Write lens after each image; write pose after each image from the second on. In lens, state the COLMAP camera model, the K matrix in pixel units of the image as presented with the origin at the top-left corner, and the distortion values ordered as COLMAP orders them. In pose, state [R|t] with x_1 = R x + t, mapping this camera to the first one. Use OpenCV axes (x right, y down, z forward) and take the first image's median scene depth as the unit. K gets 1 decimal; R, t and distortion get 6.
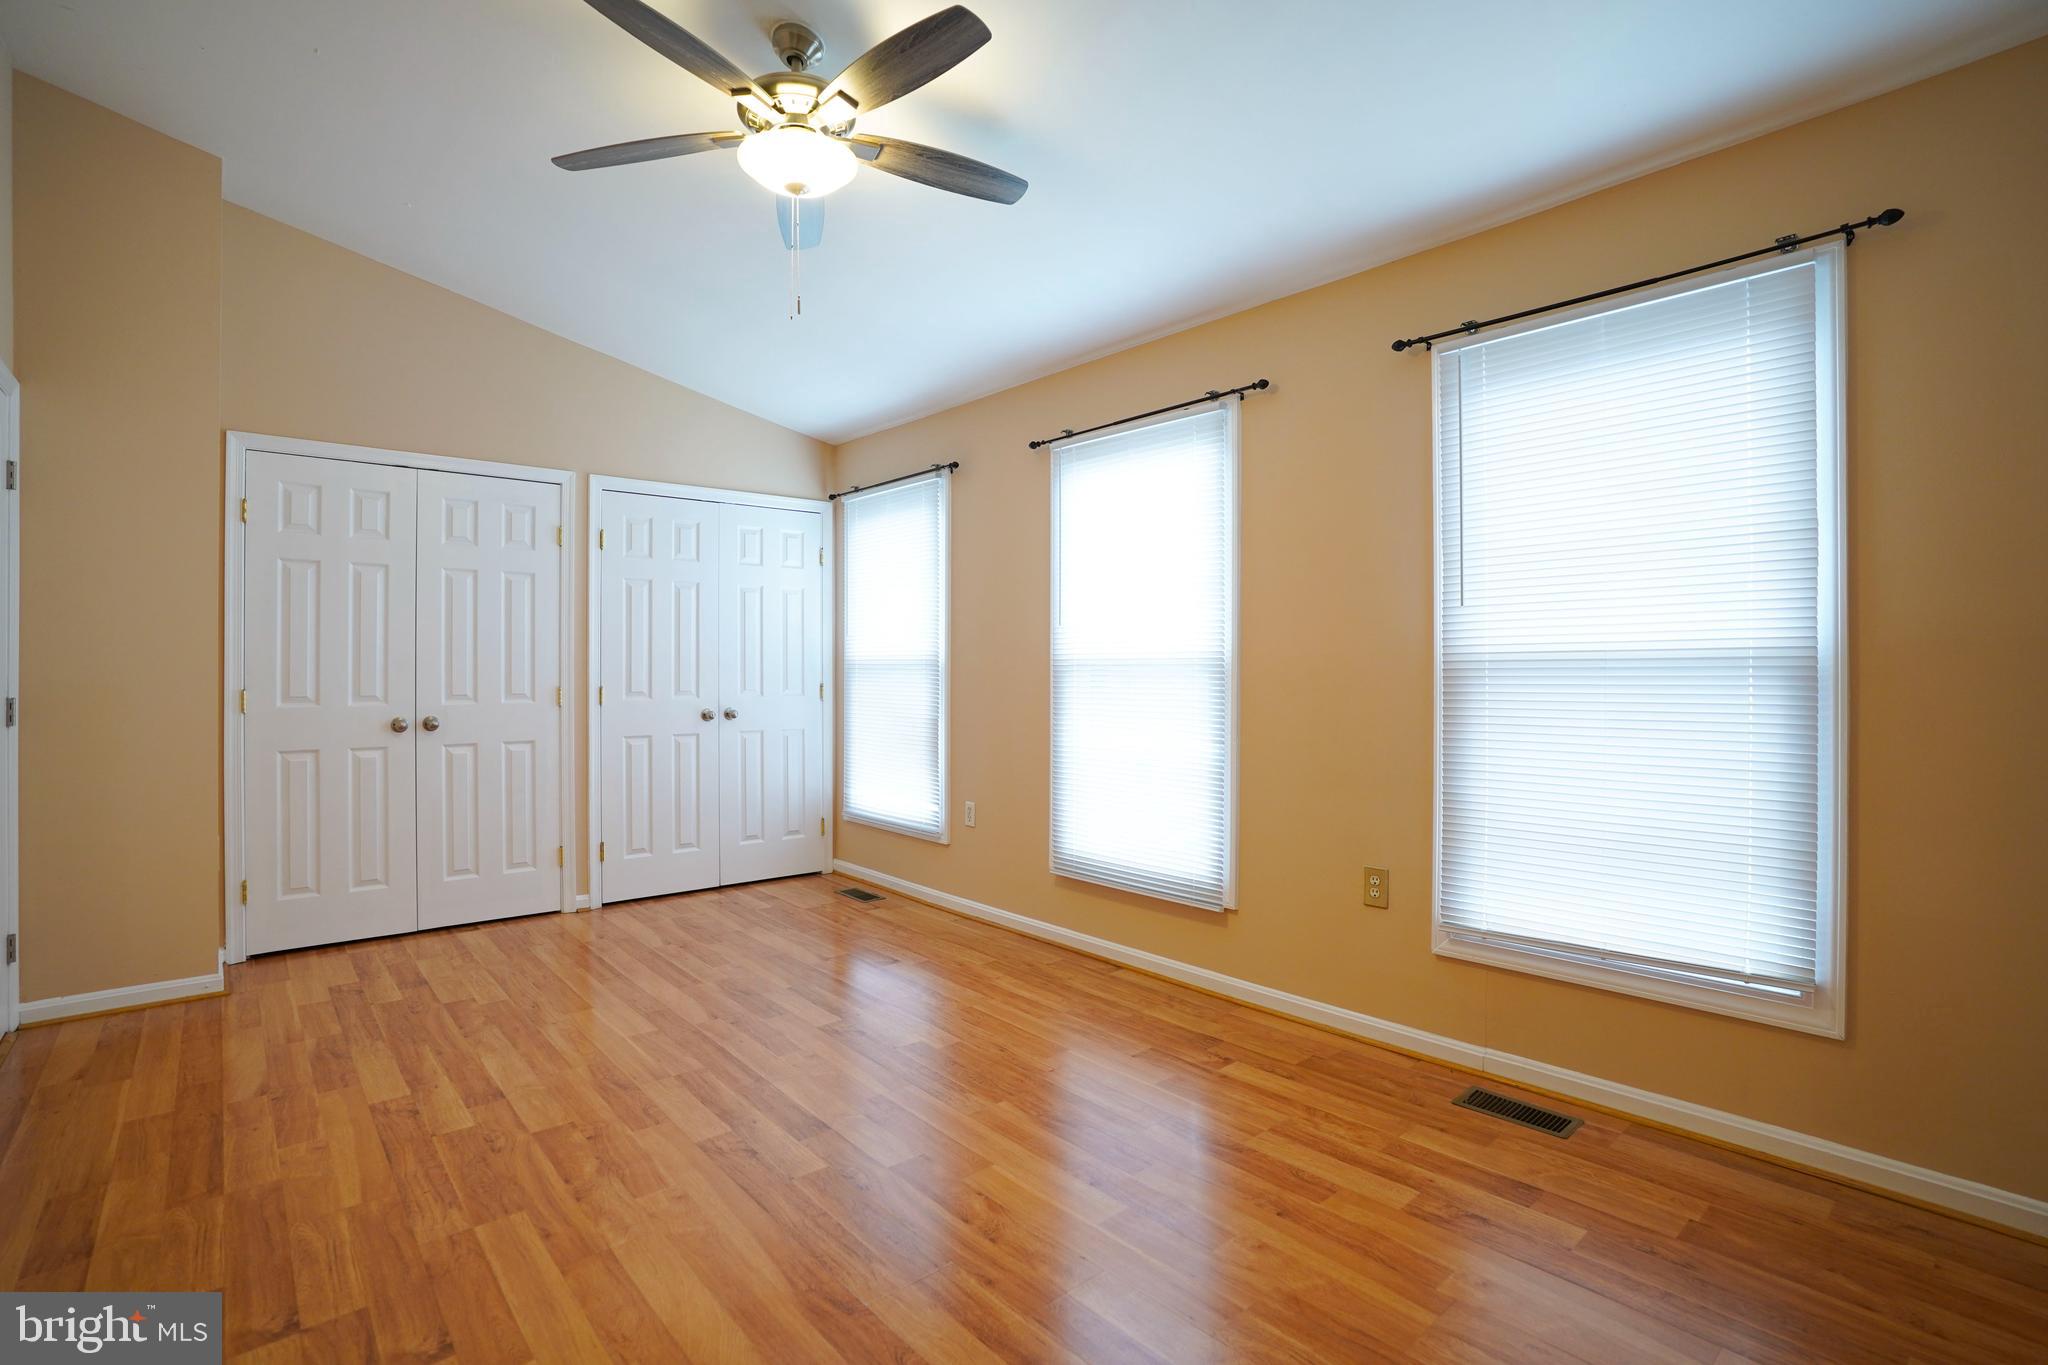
lens RADIAL K [[945.9, 0, 1010.5], [0, 945.9, 688.8], [0, 0, 1]] dist [-0.068533, 0.025625]
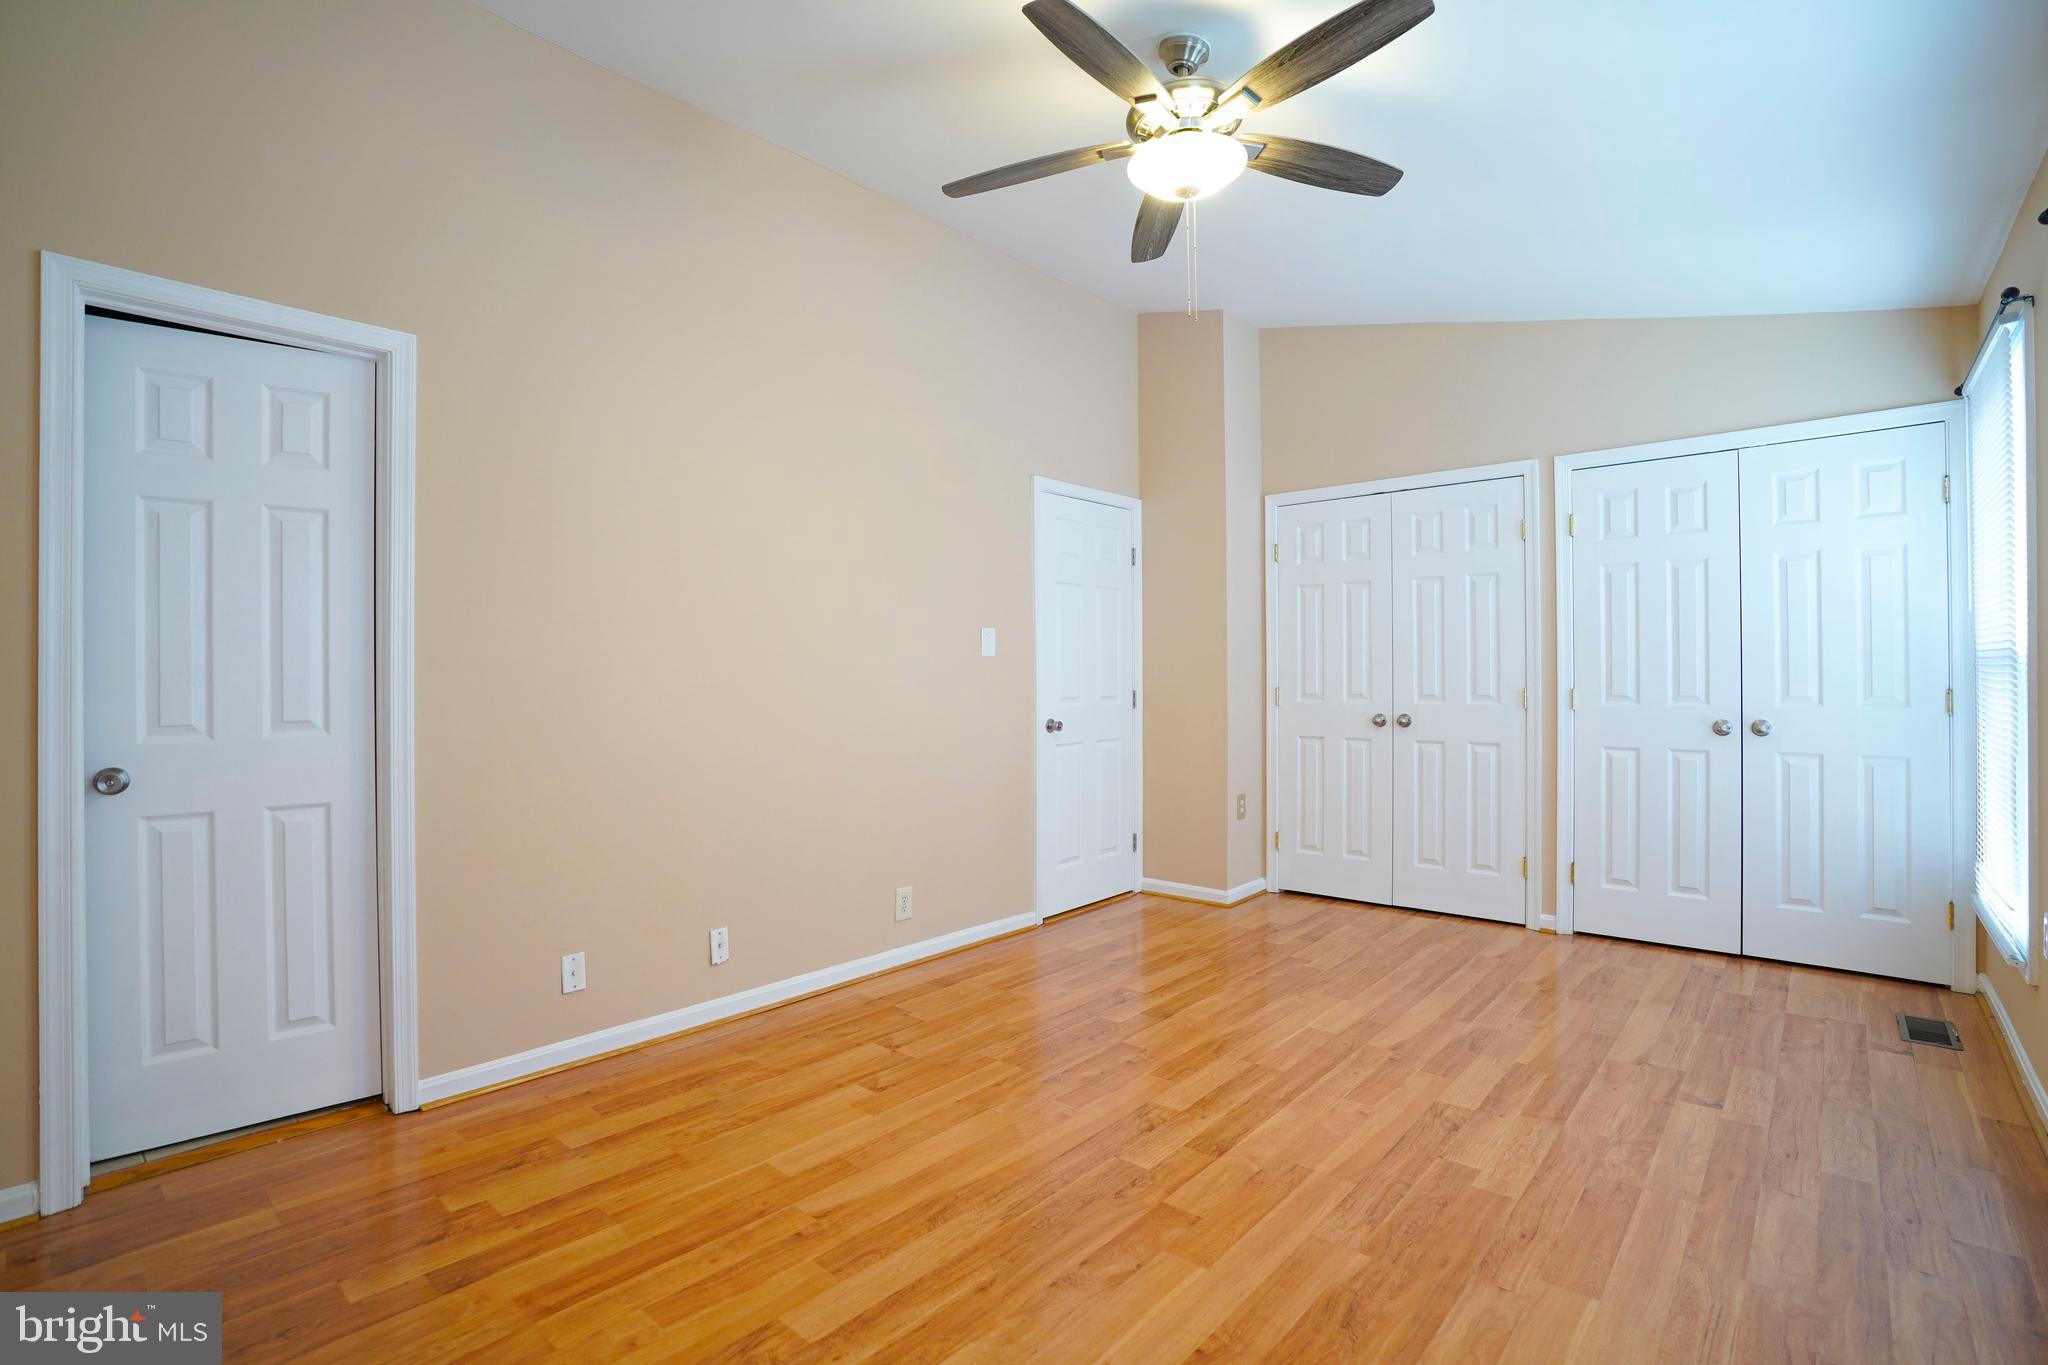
lens RADIAL K [[955.9, 0, 1017.2], [0, 955.9, 681.5], [0, 0, 1]] dist [-0.072986, 0.033851]
pose [[0.136211, 0.004147, -0.990671, 0.597331], [-0.009866, 0.999947, 0.002829, -0.010663], [0.990631, 0.009388, 0.136245, 0.544317]]
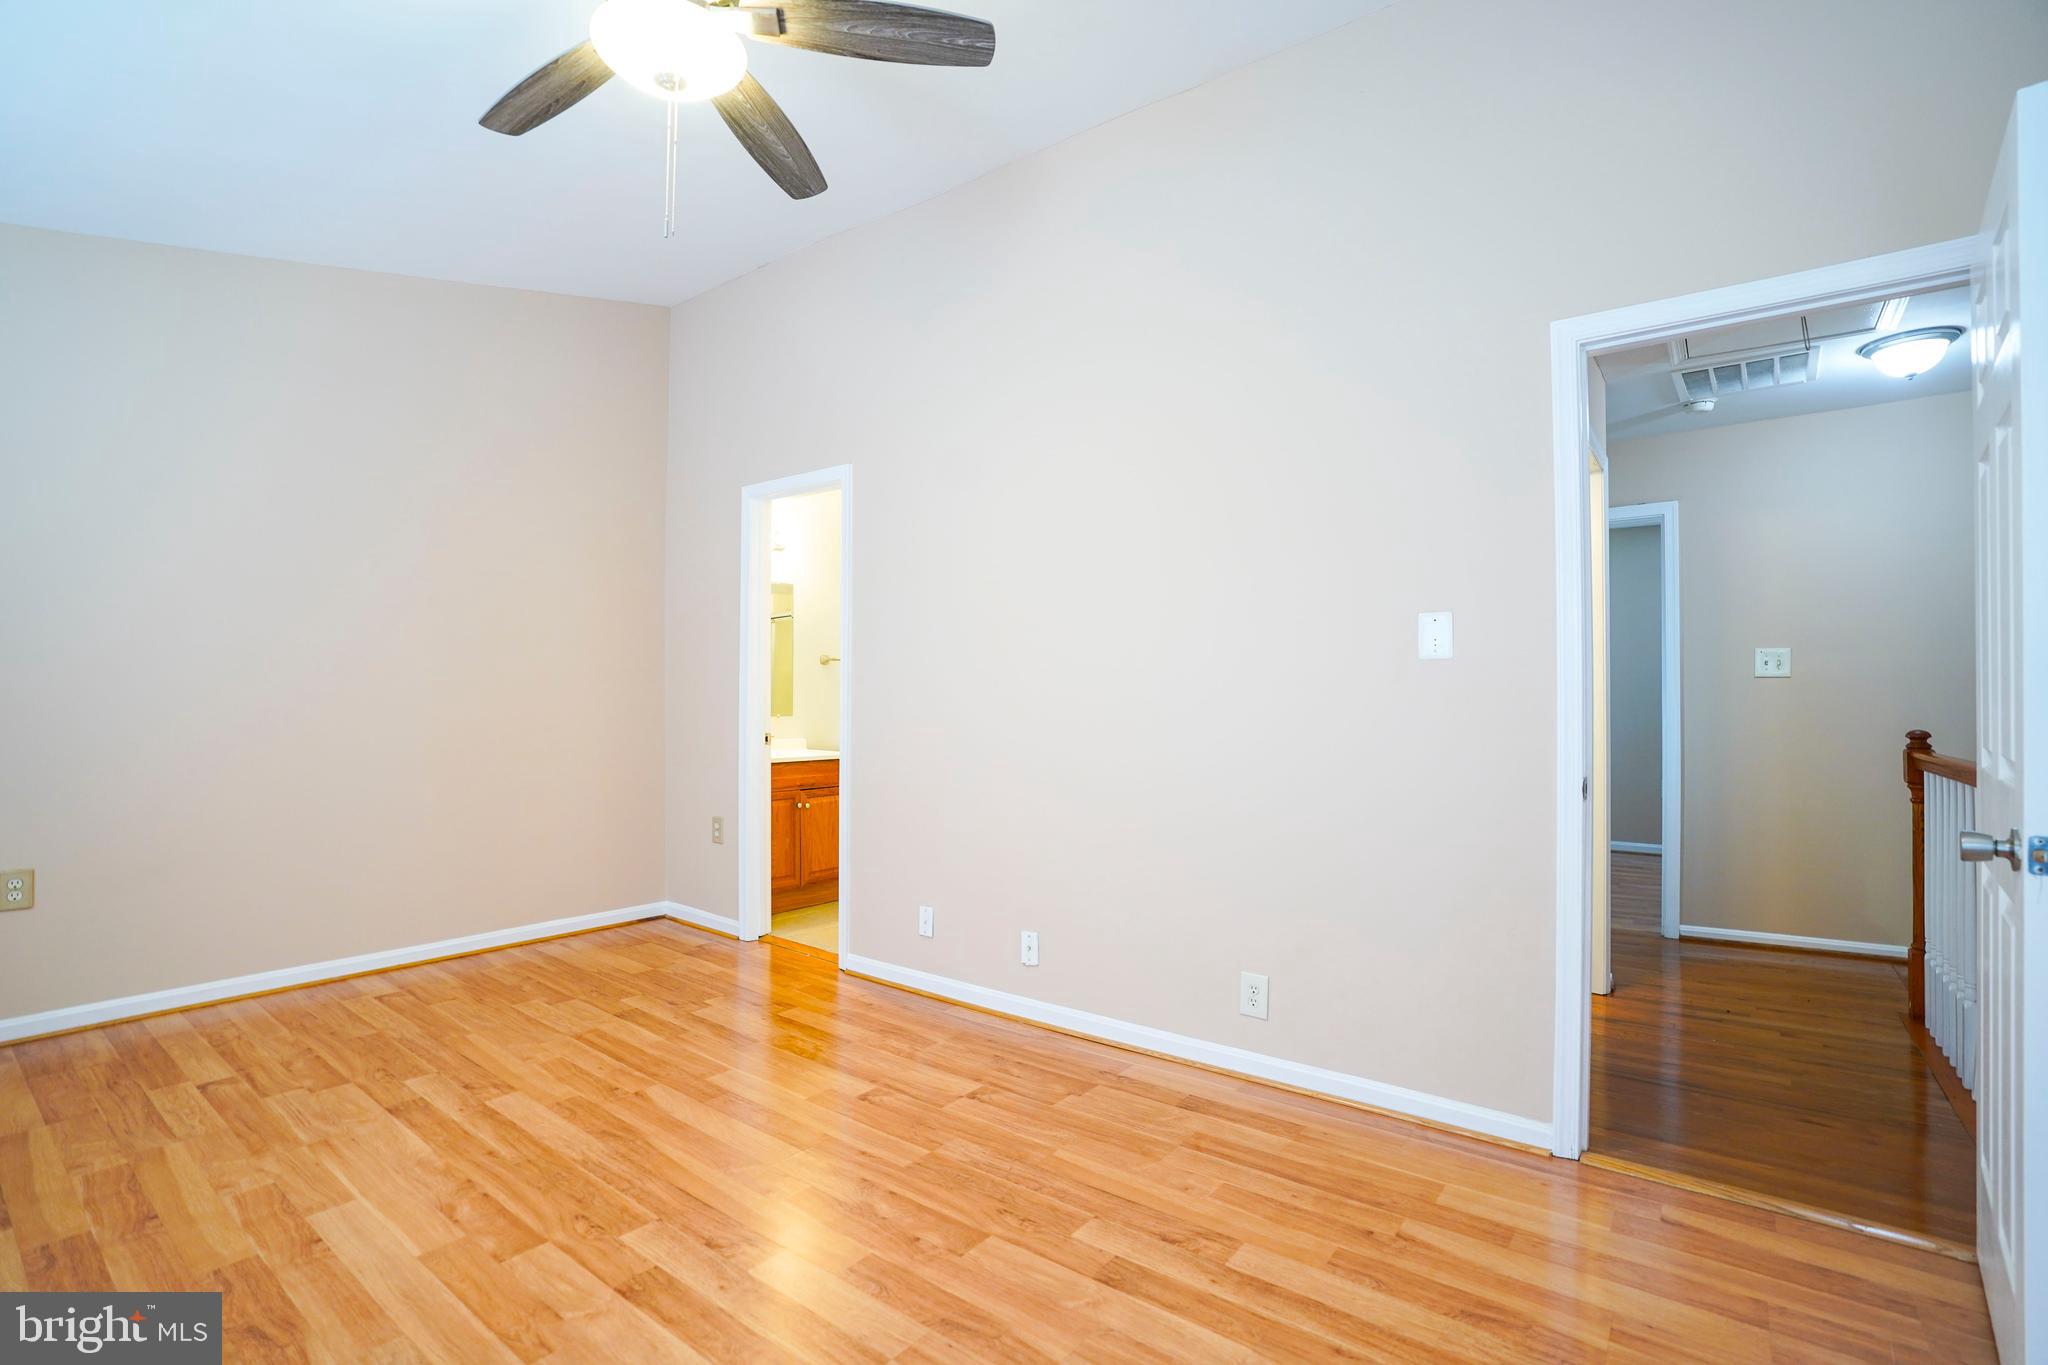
lens RADIAL K [[945.9, 0, 1010.5], [0, 945.9, 688.8], [0, 0, 1]] dist [-0.068533, 0.025625]
pose [[-0.979874, -0.006230, -0.199518, -0.294196], [-0.007971, 0.999937, 0.007925, -0.020512], [0.199456, 0.009355, -0.979862, 1.474162]]
